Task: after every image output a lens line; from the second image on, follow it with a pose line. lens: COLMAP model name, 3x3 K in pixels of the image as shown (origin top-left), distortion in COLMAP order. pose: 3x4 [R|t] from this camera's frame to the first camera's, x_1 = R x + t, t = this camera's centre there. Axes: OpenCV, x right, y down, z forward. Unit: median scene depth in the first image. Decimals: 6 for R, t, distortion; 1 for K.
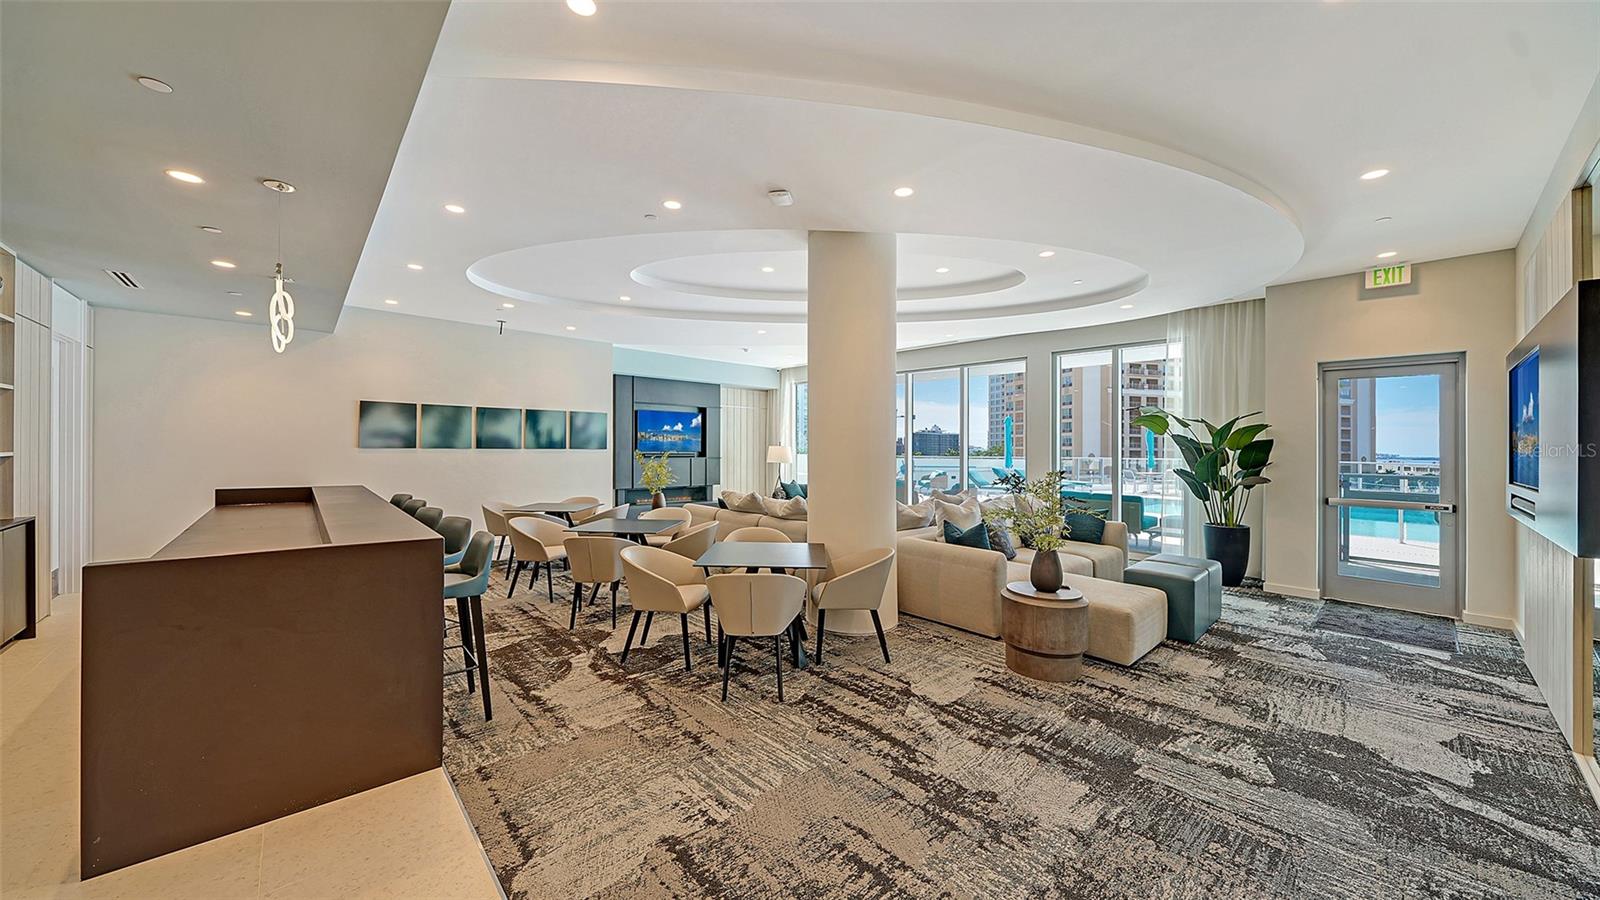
lens RADIAL K [[558.2, 0, 791.1], [0, 558.2, 450.3], [0, 0, 1]] dist [-0.001100, -0.003518]
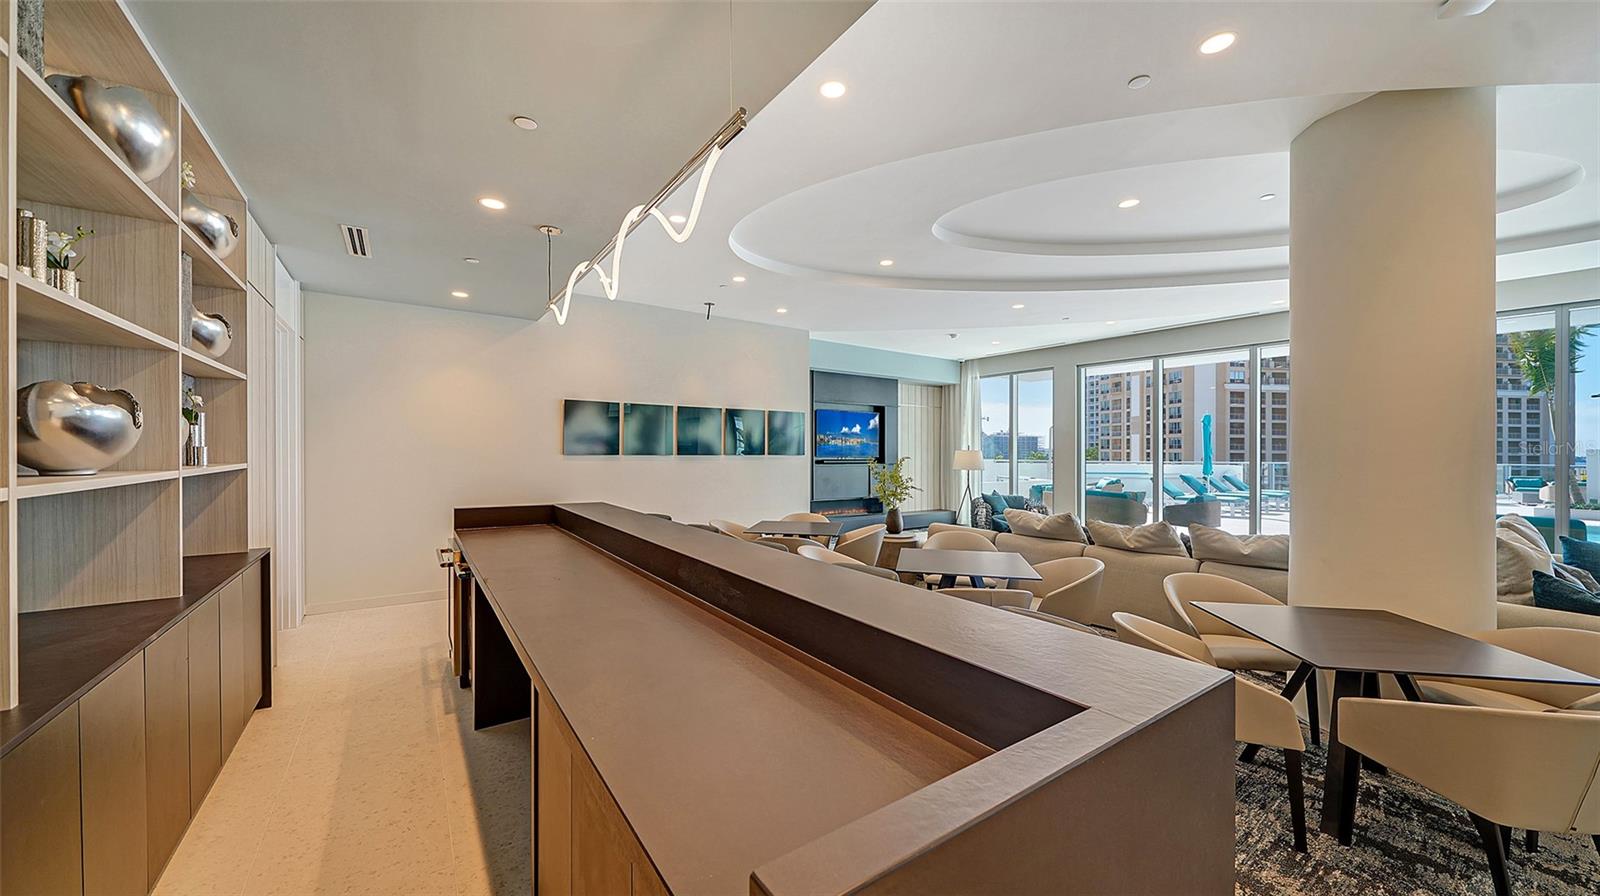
lens RADIAL K [[561.2, 0, 776.6], [0, 561.2, 448.2], [0, 0, 1]] dist [0.000422, -0.000015]
pose [[0.990570, -0.004101, -0.136943, -0.441068], [0.002689, 0.999941, -0.010488, -0.006175], [0.136978, 0.010020, 0.990523, 0.251537]]
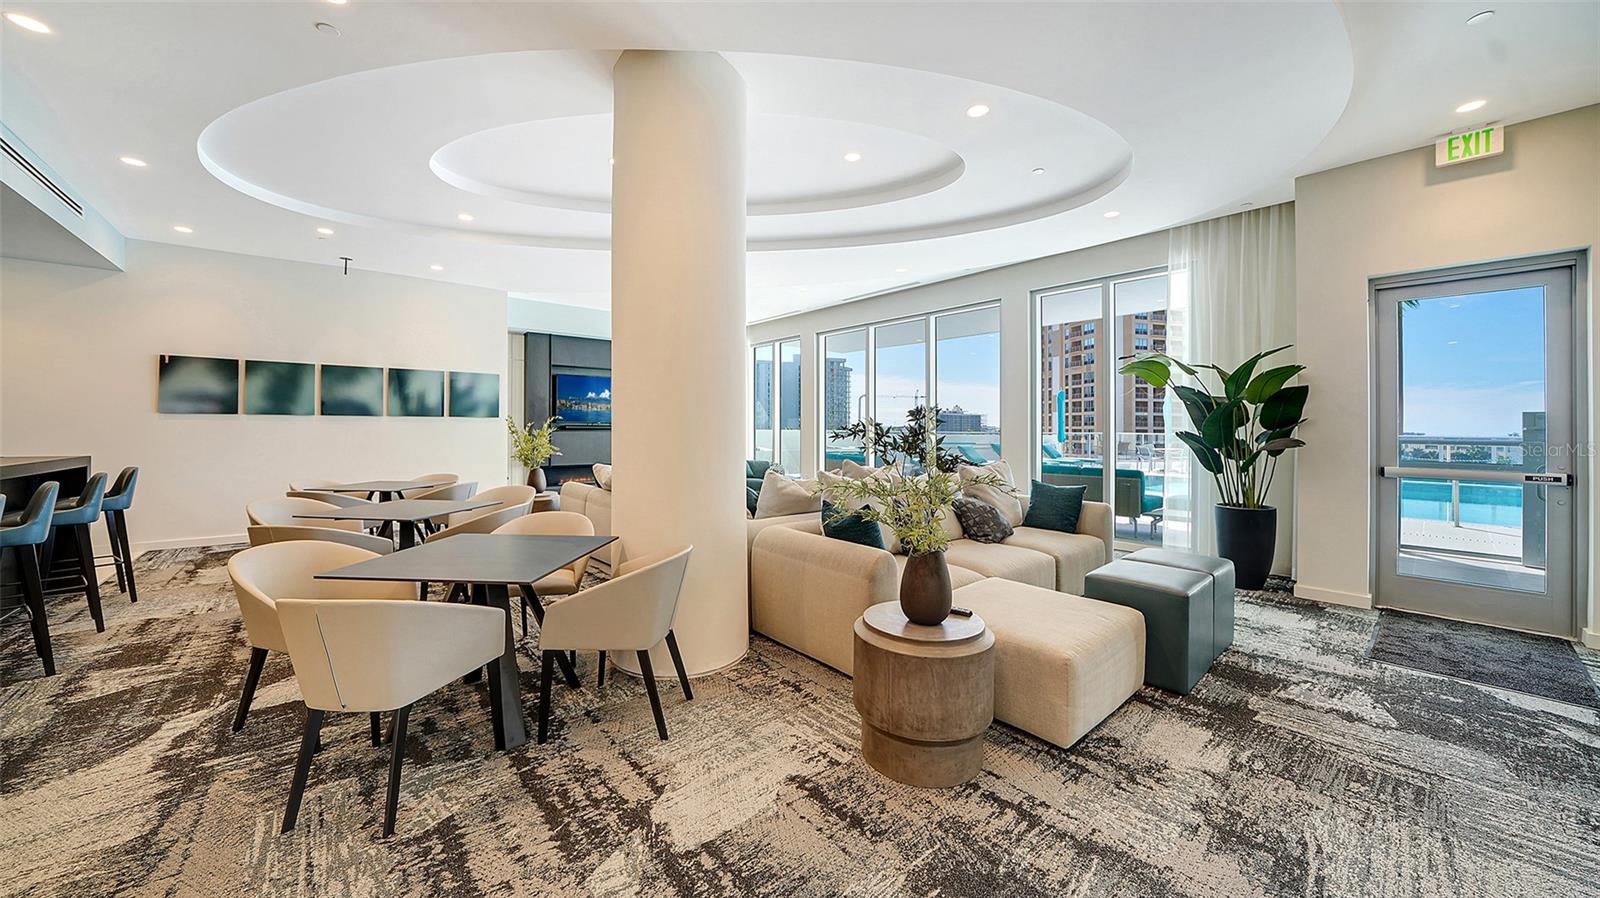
lens RADIAL K [[573.3, 0, 801.4], [0, 573.3, 434.8], [0, 0, 1]] dist [-0.028089, 0.002480]
pose [[0.999915, -0.004559, -0.012247, 0.224801], [0.004617, 0.999978, 0.004700, 0.037133], [0.012225, -0.004756, 0.999914, 0.272621]]
